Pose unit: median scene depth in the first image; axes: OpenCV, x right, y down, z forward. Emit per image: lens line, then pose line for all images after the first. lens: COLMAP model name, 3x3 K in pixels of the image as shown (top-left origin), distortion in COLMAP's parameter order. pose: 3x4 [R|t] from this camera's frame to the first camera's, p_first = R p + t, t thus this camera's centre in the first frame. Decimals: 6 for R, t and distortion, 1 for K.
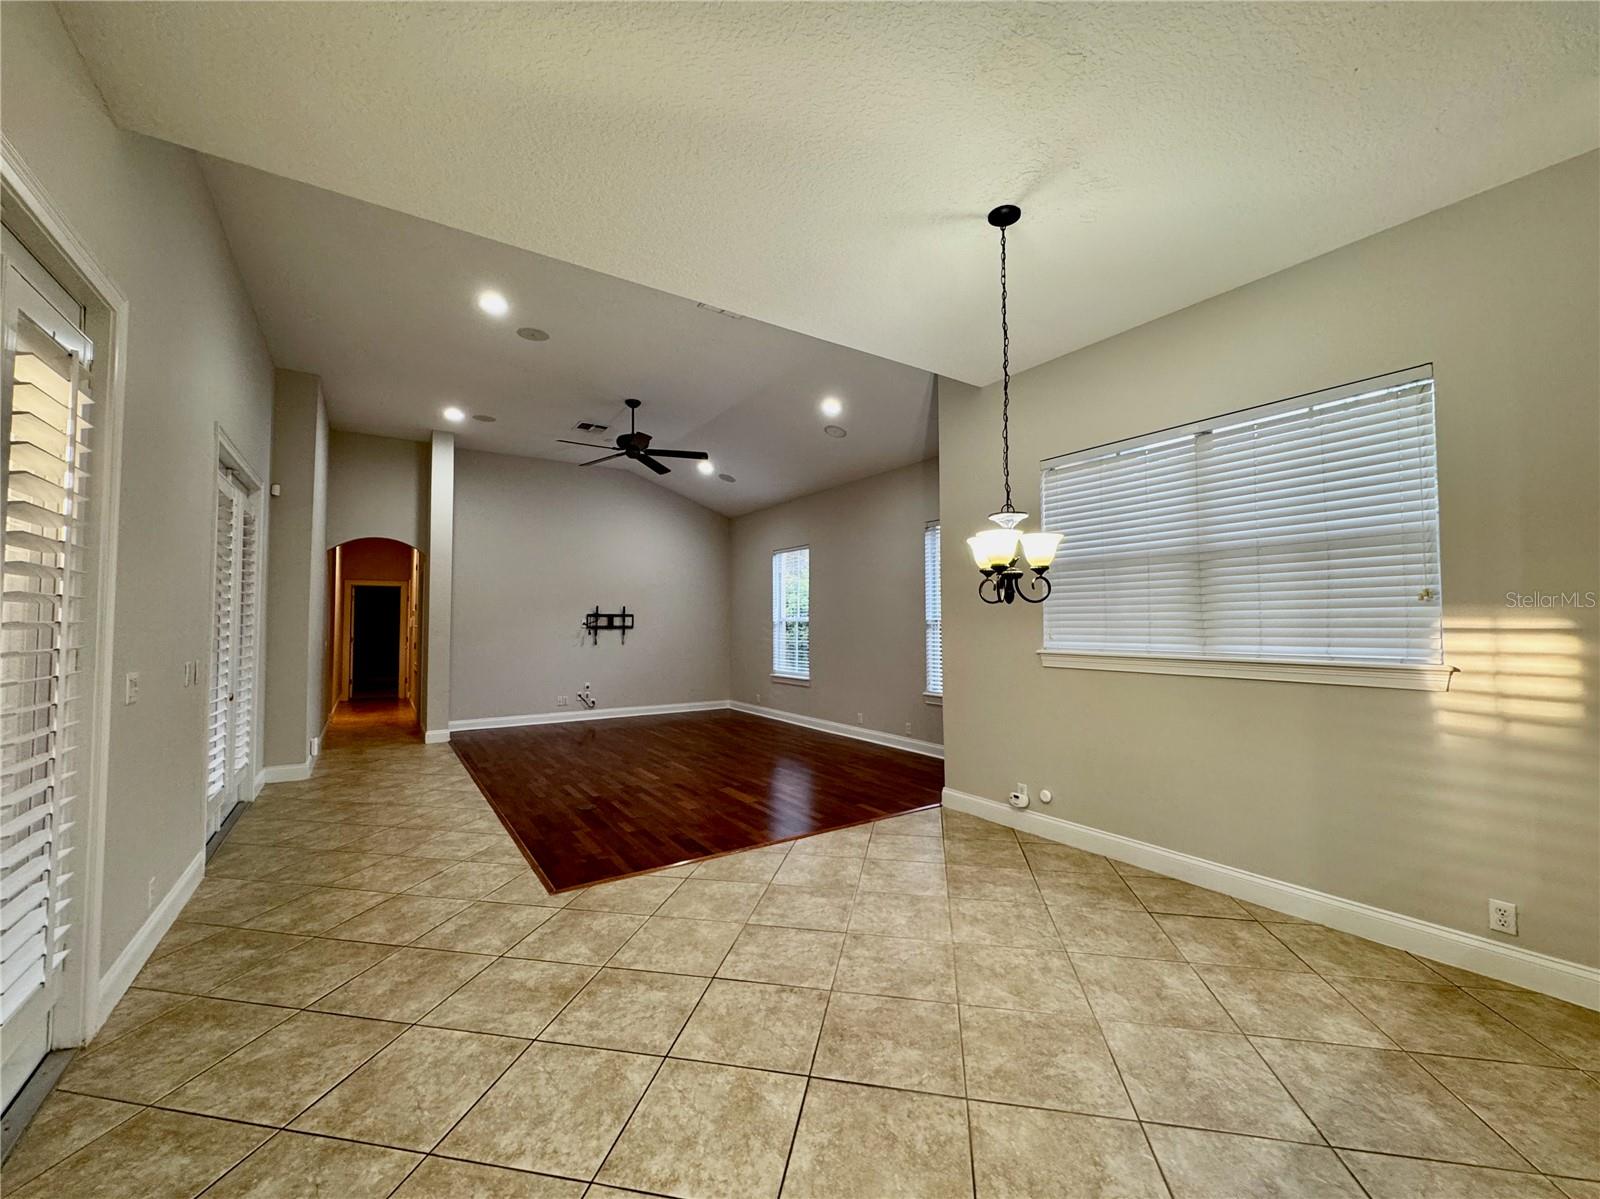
lens RADIAL K [[636.9, 0, 805.2], [0, 636.9, 599.0], [0, 0, 1]] dist [-0.000358, 0.000899]
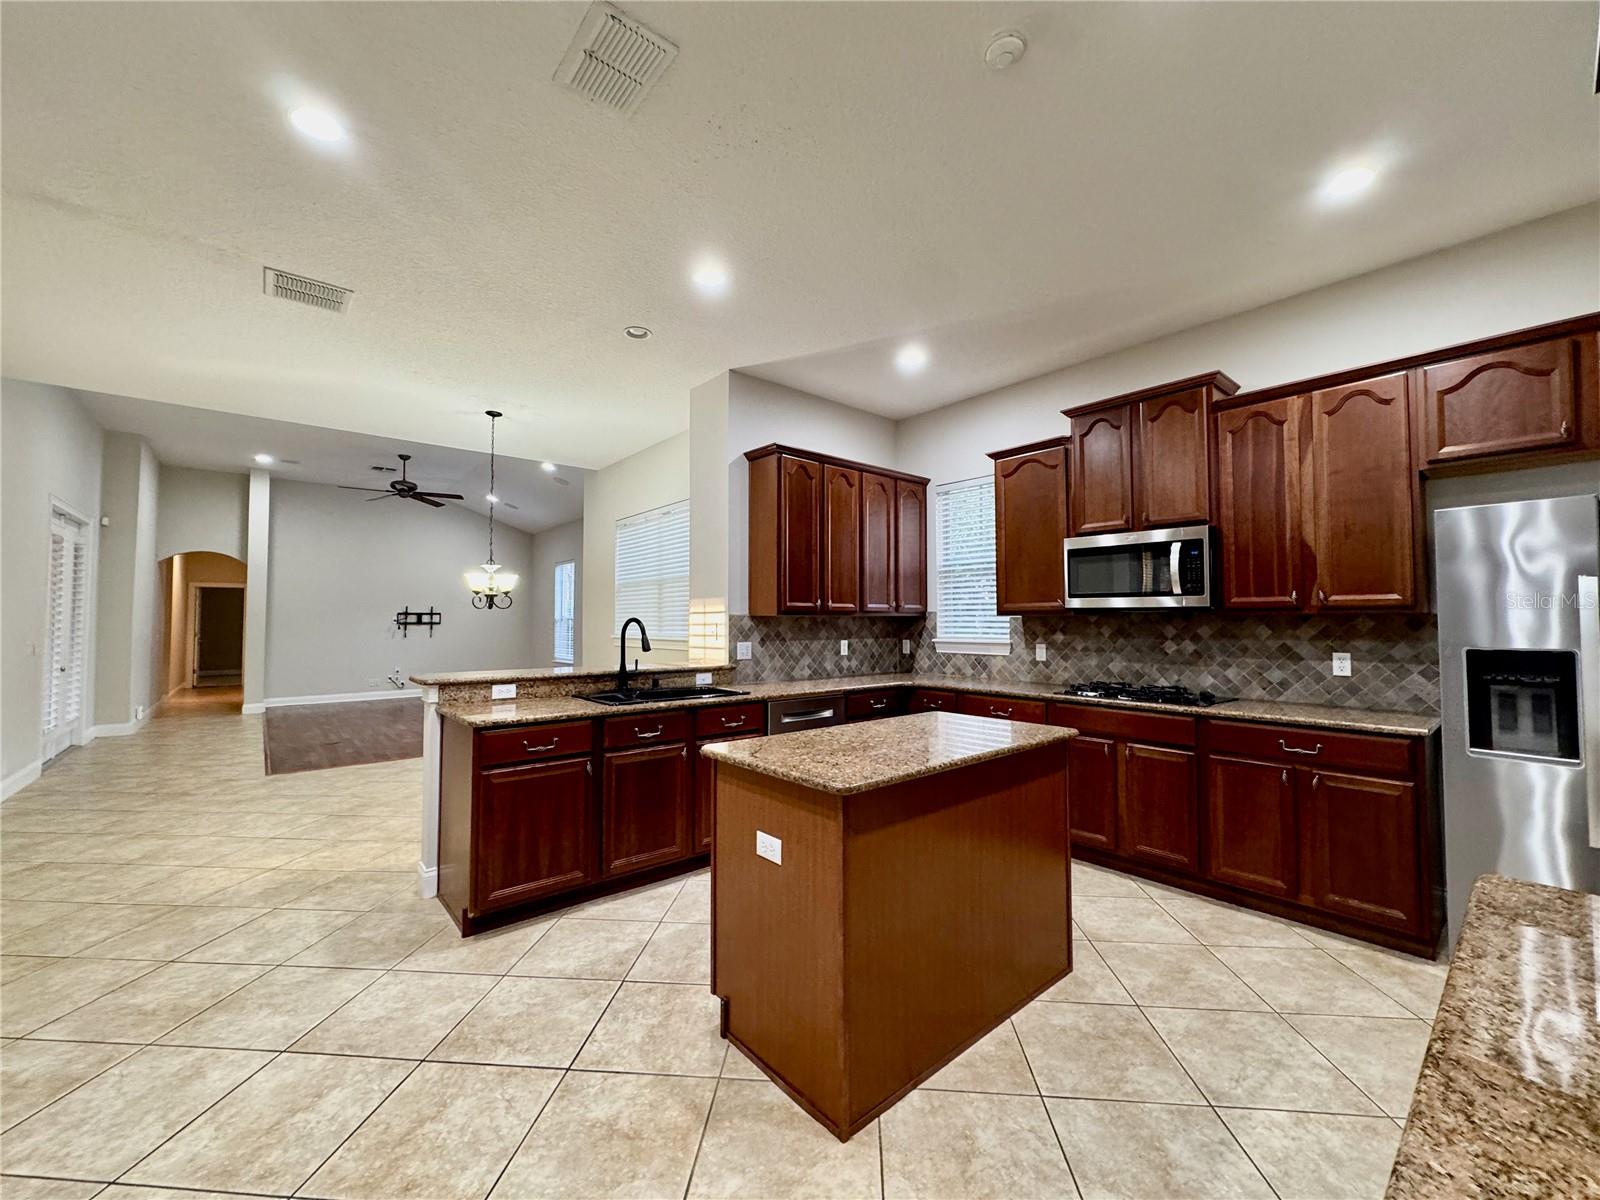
lens RADIAL K [[636.9, 0, 797.7], [0, 636.9, 596.4], [0, 0, 1]] dist [-0.000358, 0.000899]
pose [[0.994626, 0.007215, 0.103278, 0.410099], [-0.006999, 0.999972, -0.002455, -0.013503], [-0.103293, 0.001719, 0.994650, -0.415035]]
